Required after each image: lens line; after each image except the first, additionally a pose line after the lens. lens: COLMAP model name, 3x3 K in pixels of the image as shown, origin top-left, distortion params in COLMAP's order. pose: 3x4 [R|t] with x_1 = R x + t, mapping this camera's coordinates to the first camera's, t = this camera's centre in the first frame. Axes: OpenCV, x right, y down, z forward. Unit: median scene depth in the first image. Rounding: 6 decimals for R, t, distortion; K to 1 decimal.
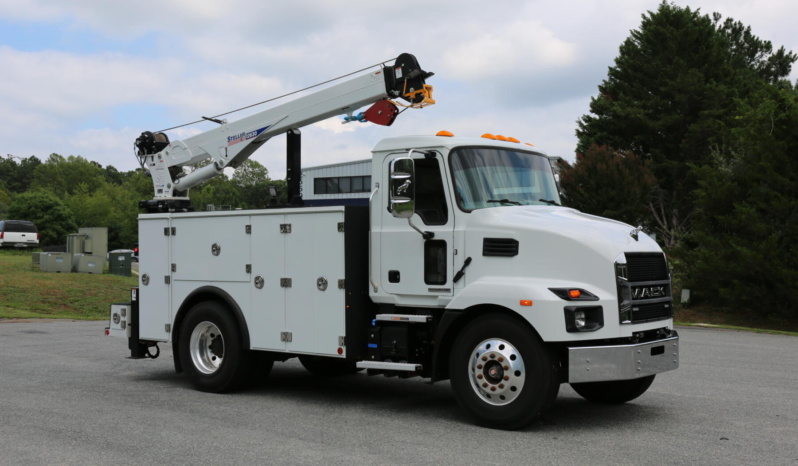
lens RADIAL K [[943.9, 0, 422.1], [0, 943.9, 232.4], [0, 0, 1]] dist [0.011107, 0.019540]
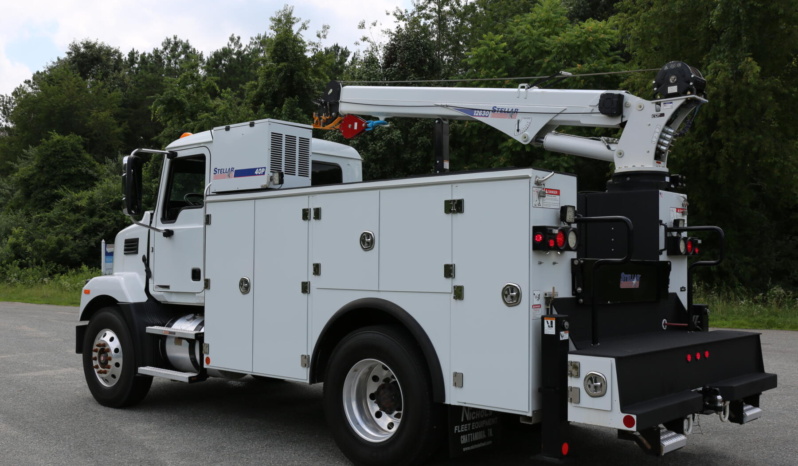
lens RADIAL K [[825.0, 0, 399.0], [0, 825.0, 233.0], [0, 0, 1]] dist [-0.012856, 0.014117]
pose [[0.997328, 0.013435, -0.071801, -0.179501], [-0.015241, 0.999580, -0.024655, 0.027659], [0.071440, 0.025684, 0.997114, 0.471588]]
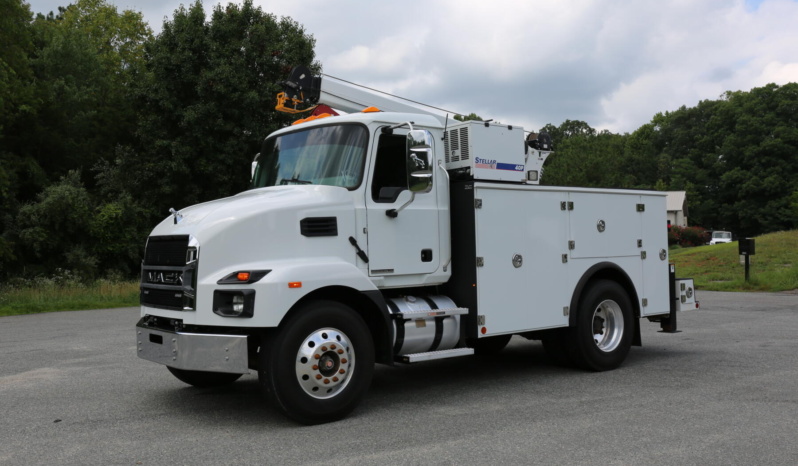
lens RADIAL K [[763.8, 0, 386.5], [0, 763.8, 234.7], [0, 0, 1]] dist [-0.009018, 0.017674]
pose [[0.245857, 0.021265, 0.969073, -1.122945], [0.008165, 0.999678, -0.024008, 0.047474], [-0.969272, 0.013815, 0.245605, 1.075701]]
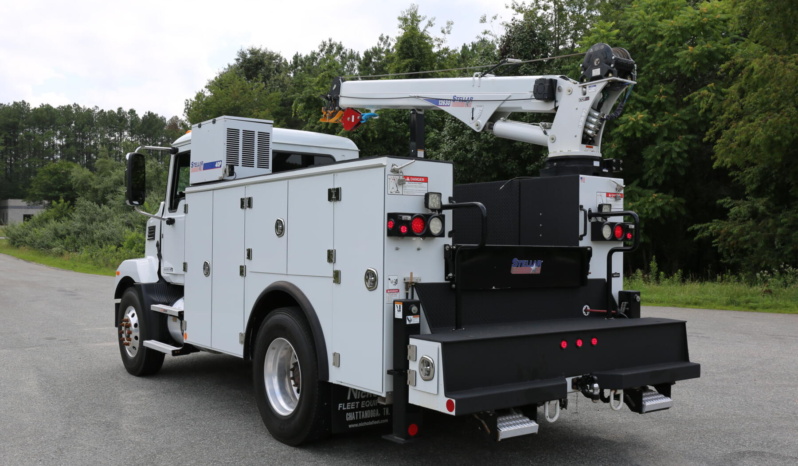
lens RADIAL K [[784.4, 0, 399.0], [0, 784.4, 233.0], [0, 0, 1]] dist [-0.039559, -0.002154]
pose [[0.961705, 0.011578, -0.273843, 0.004912], [-0.013111, 0.999907, -0.003768, 0.024216], [0.273774, 0.007214, 0.961767, 0.507733]]
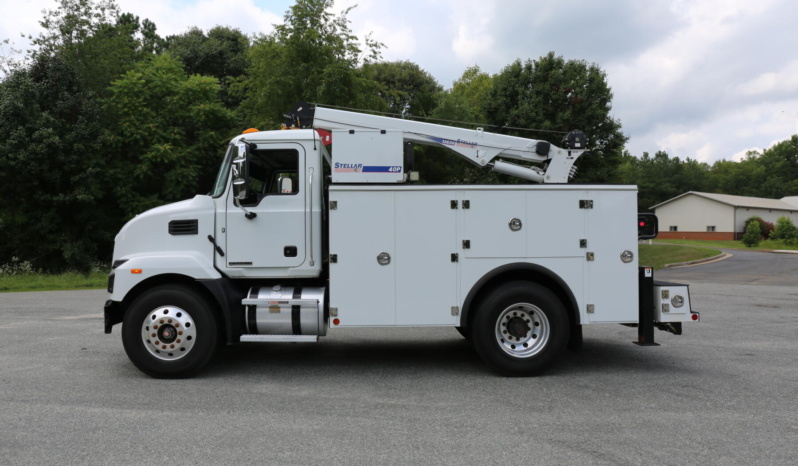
lens RADIAL K [[541.2, 0, 396.0], [0, 541.2, 234.1], [0, 0, 1]] dist [-0.099057, 0.072165]
pose [[0.775745, 0.016923, 0.630819, -0.698398], [-0.008940, 0.999835, -0.015830, 0.039493], [-0.630983, 0.006640, 0.775769, 0.692358]]
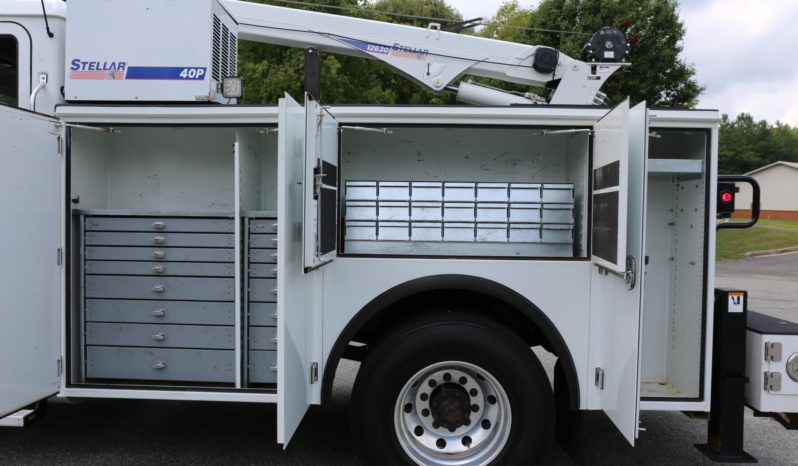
lens RADIAL K [[611.1, 0, 395.0], [0, 611.1, 233.4], [0, 0, 1]] dist [-0.092802, 0.101214]
pose [[0.810182, 0.005506, 0.586153, -0.436695], [-0.029157, 0.999097, 0.030916, 0.030626], [-0.585453, -0.042137, 0.809610, 0.825045]]
